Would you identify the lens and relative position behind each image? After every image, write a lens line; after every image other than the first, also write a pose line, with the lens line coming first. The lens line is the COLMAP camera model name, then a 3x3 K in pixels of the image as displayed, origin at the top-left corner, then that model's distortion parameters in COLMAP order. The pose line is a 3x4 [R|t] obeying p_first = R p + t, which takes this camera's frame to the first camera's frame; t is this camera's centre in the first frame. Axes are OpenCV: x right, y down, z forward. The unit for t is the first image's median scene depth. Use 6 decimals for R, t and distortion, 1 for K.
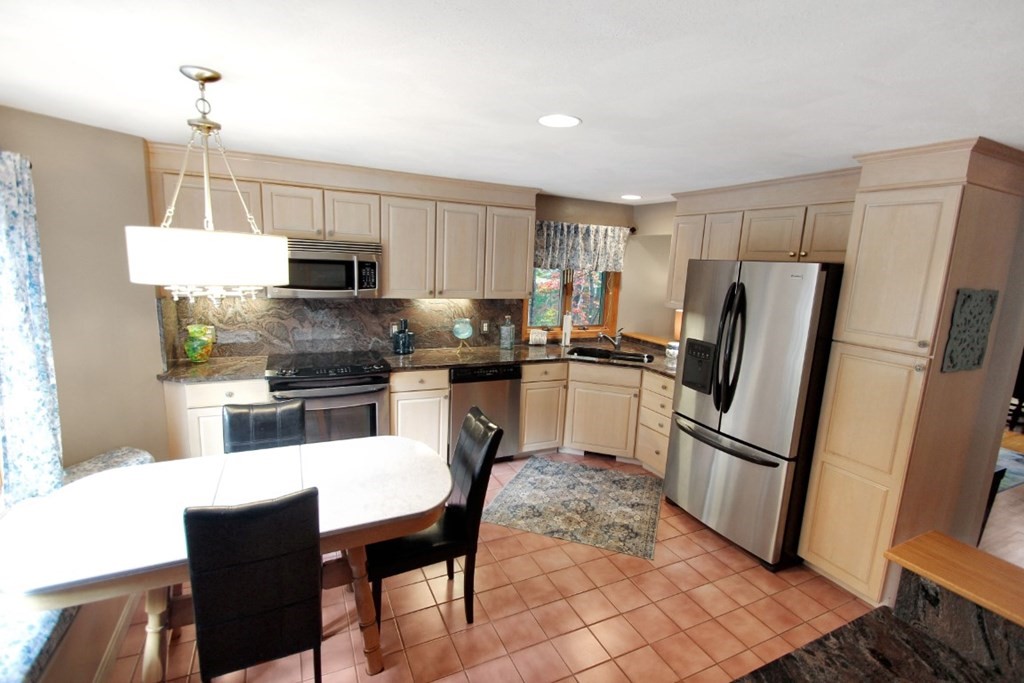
lens RADIAL K [[477.6, 0, 527.3], [0, 477.6, 346.4], [0, 0, 1]] dist [0.006701, -0.012797]
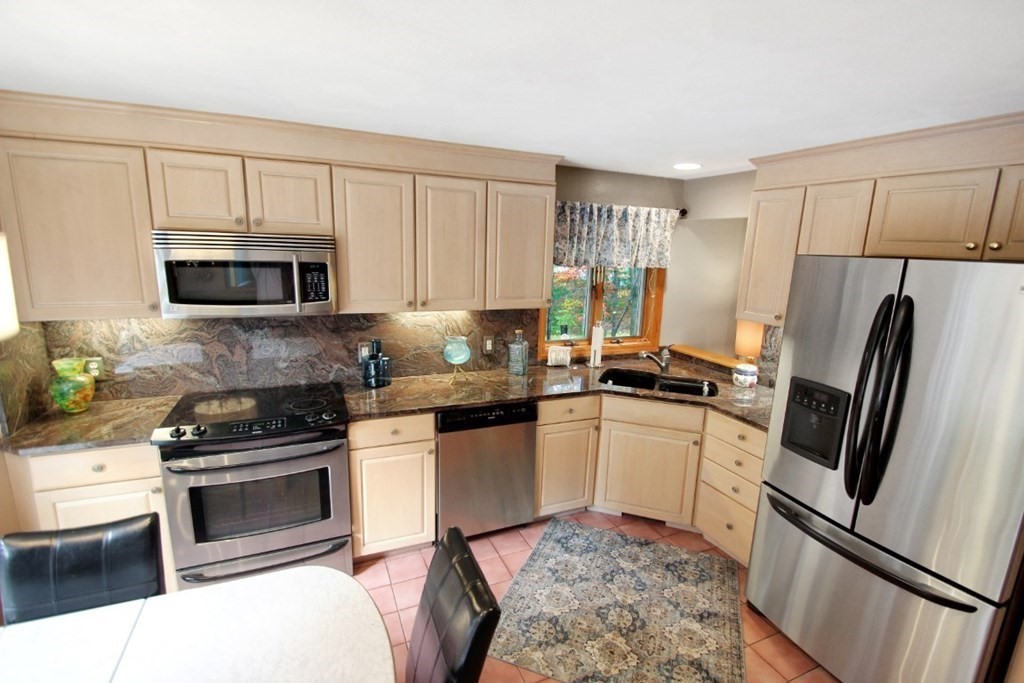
lens RADIAL K [[477.6, 0, 527.3], [0, 477.6, 346.4], [0, 0, 1]] dist [0.006701, -0.012797]
pose [[0.999383, -0.005290, -0.034708, -0.001708], [0.006163, 0.999666, 0.025110, -0.064315], [0.034564, -0.025309, 0.999082, 0.283178]]
